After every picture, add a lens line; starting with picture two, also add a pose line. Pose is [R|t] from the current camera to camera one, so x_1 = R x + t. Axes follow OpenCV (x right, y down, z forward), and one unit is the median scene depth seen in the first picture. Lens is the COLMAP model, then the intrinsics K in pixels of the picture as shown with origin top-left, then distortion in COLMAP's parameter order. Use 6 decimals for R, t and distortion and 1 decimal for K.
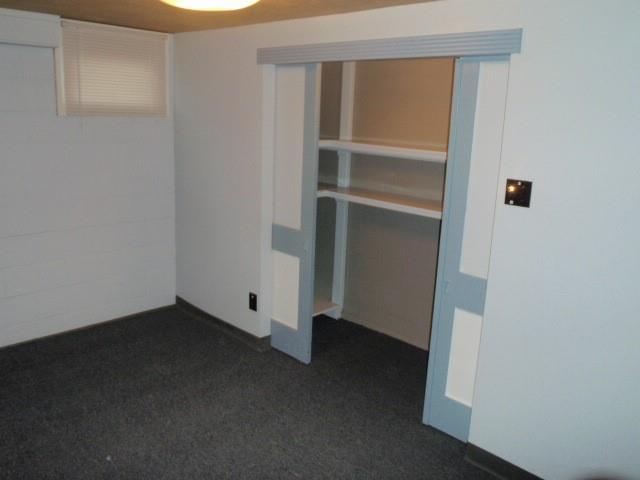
lens RADIAL K [[567.3, 0, 320.0], [0, 567.3, 240.0], [0, 0, 1]] dist [-0.007739, 0.005958]
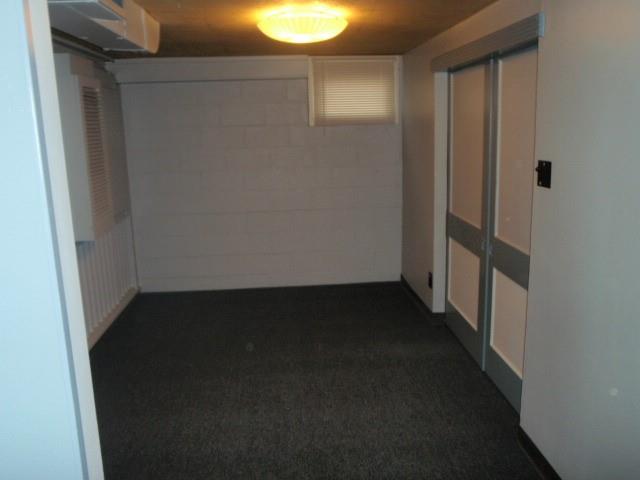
lens RADIAL K [[567.3, 0, 320.0], [0, 567.3, 240.0], [0, 0, 1]] dist [-0.007739, 0.005958]
pose [[0.799299, 0.078541, -0.595779, 0.394558], [-0.094066, 0.995553, 0.005042, 0.045238], [0.593525, 0.052012, 0.803133, -0.068598]]
